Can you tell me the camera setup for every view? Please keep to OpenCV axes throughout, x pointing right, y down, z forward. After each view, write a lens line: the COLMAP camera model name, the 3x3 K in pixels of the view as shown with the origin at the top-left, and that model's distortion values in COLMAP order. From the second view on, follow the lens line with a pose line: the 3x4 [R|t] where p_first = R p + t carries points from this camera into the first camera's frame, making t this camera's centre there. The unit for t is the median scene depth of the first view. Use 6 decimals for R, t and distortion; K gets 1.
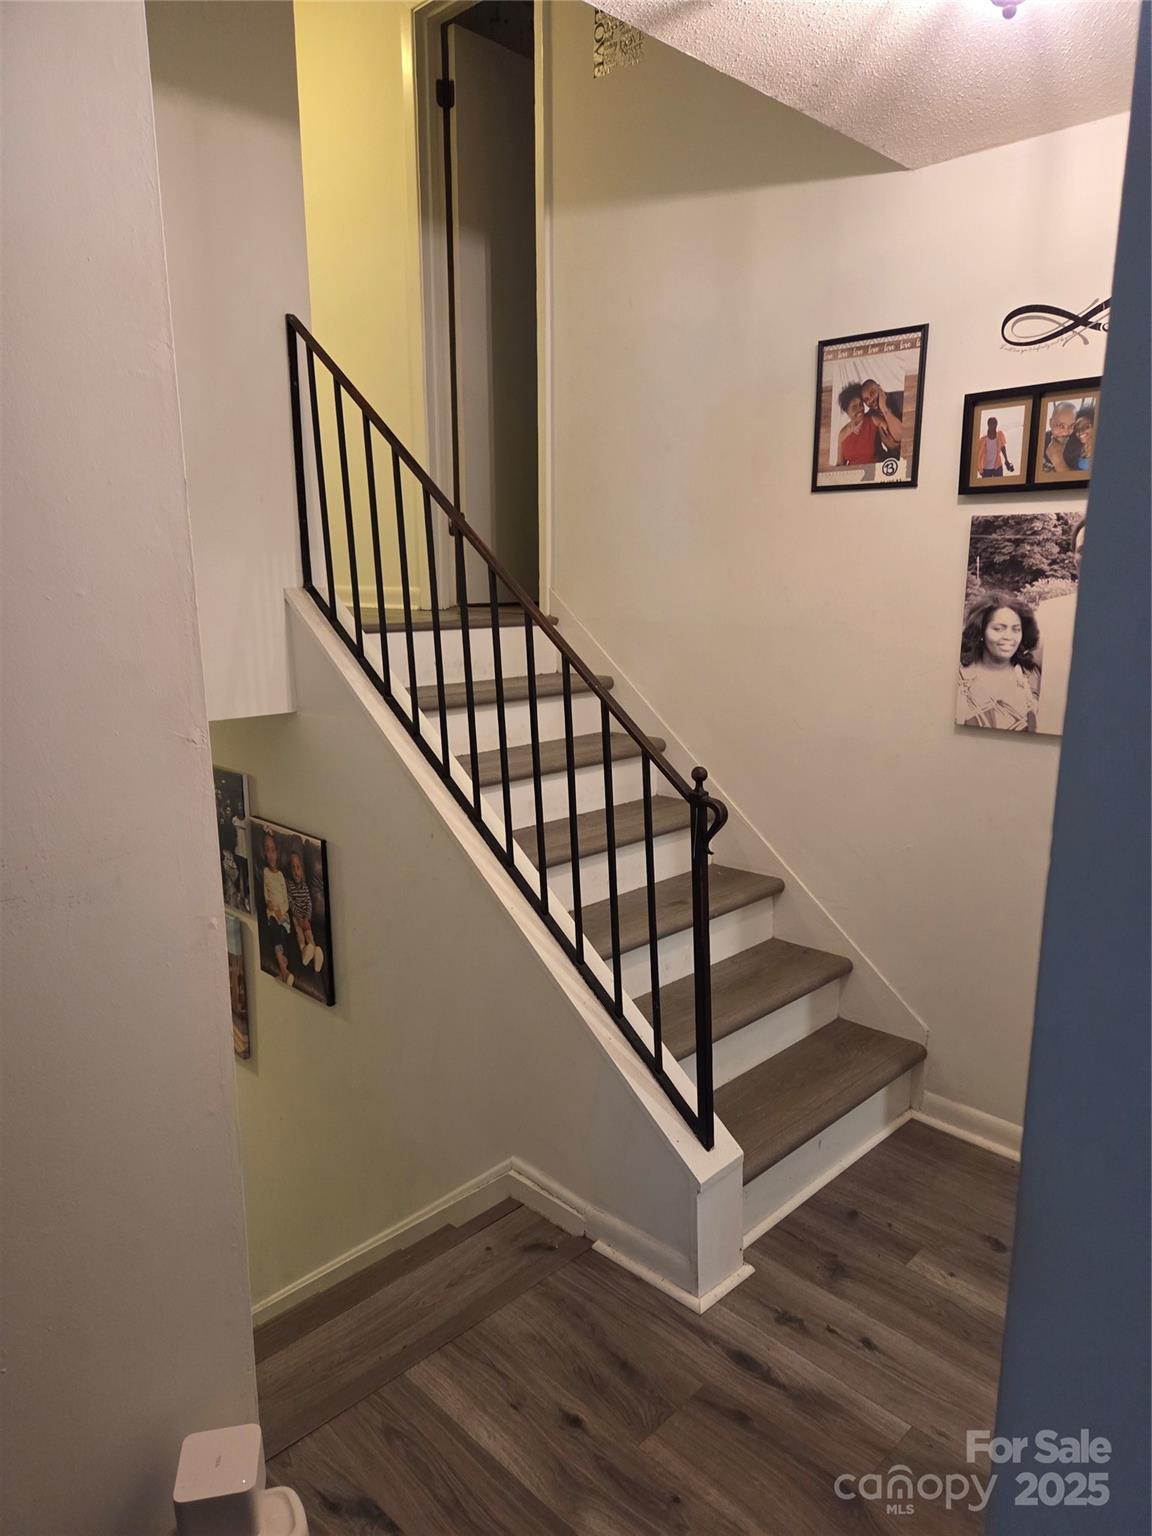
lens RADIAL K [[1035.8, 0, 575.9], [0, 1035.8, 780.4], [0, 0, 1]] dist [0.061505, -0.048548]
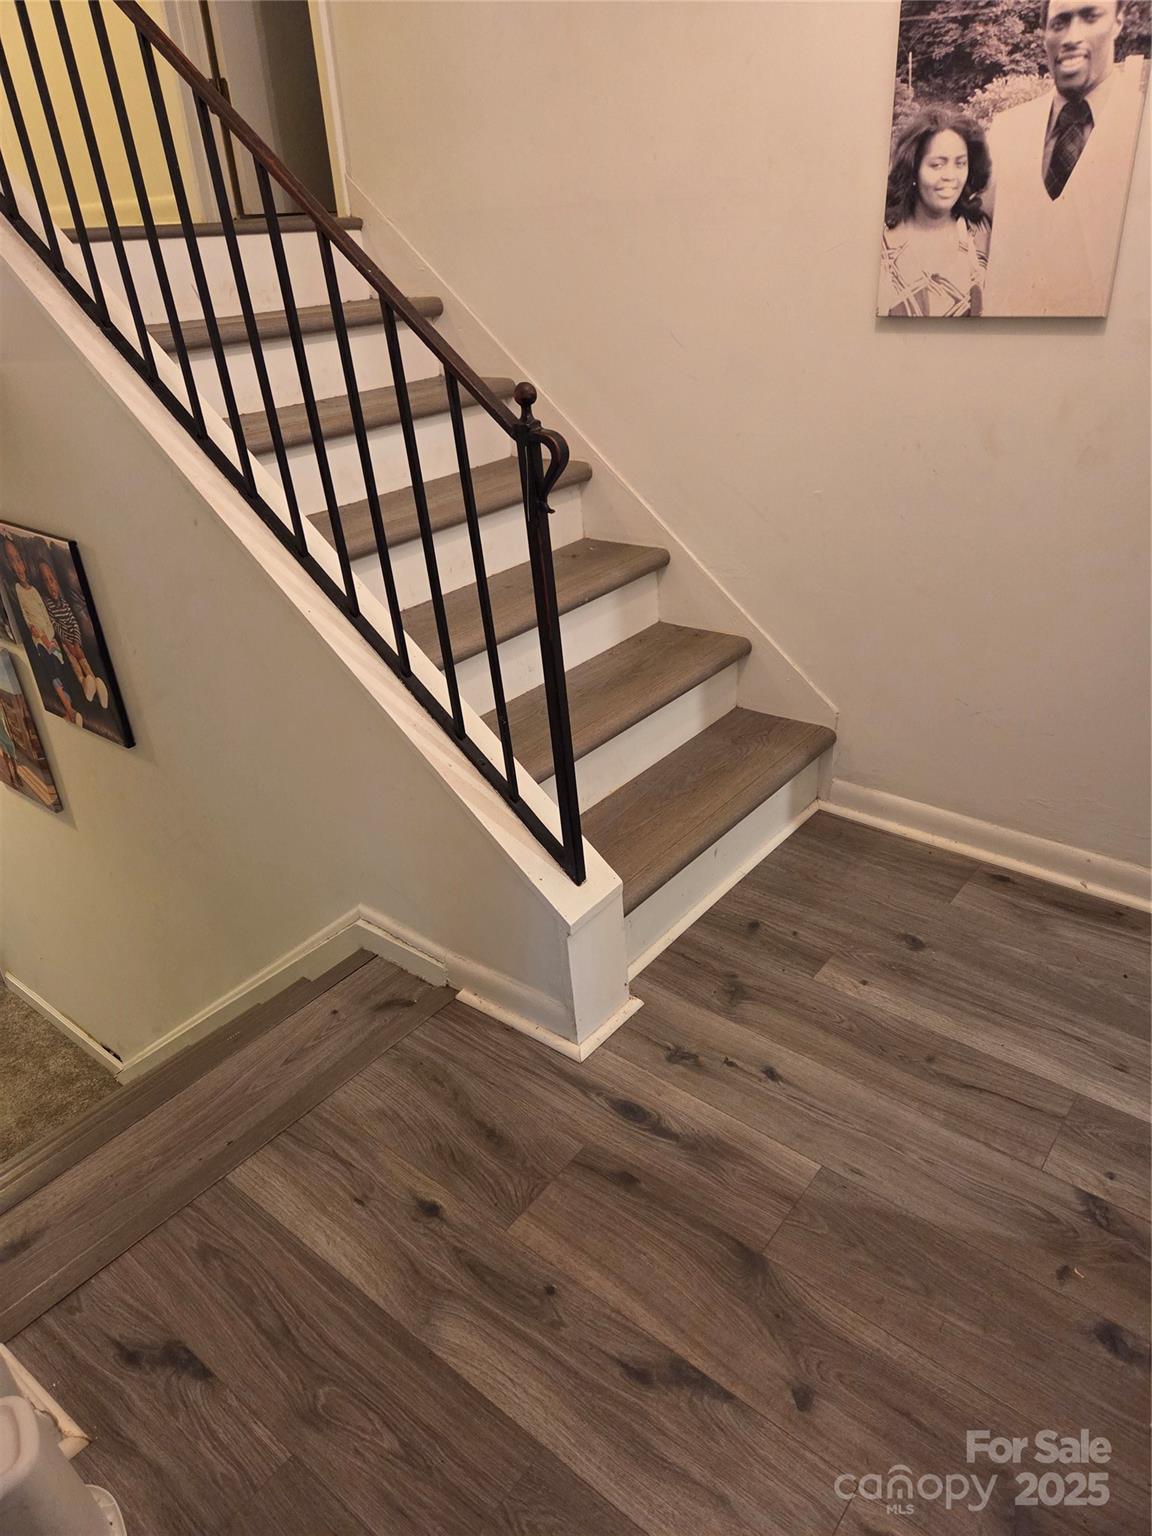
lens RADIAL K [[1035.8, 0, 579.8], [0, 1035.8, 766.2], [0, 0, 1]] dist [0.061505, -0.048548]
pose [[0.992871, -0.093218, 0.074281, 0.070373], [0.069467, 0.958959, 0.274903, 0.038118], [-0.096858, -0.267783, 0.958598, 0.226766]]
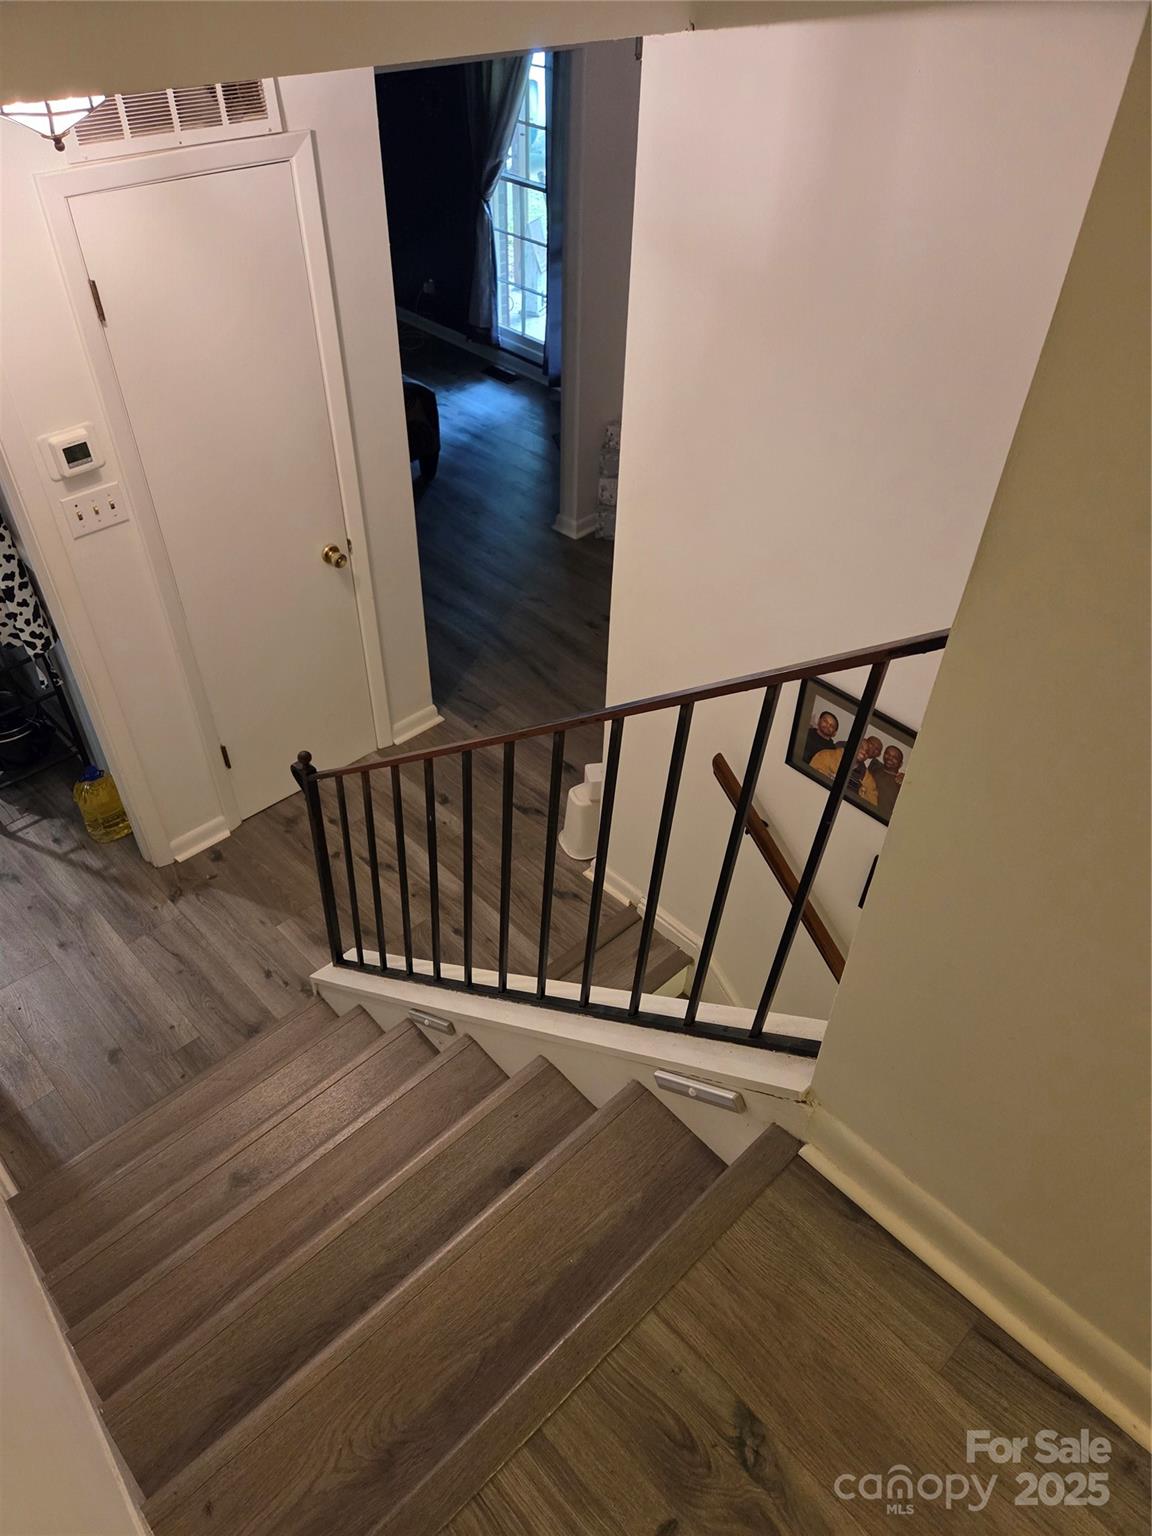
lens RADIAL K [[1035.8, 0, 569.4], [0, 1035.8, 774.0], [0, 0, 1]] dist [0.061505, -0.048548]
pose [[-0.999636, -0.024186, 0.011929, -0.171048], [-0.005056, 0.602573, 0.798047, -0.813411], [-0.026490, 0.797697, -0.602477, 1.502884]]
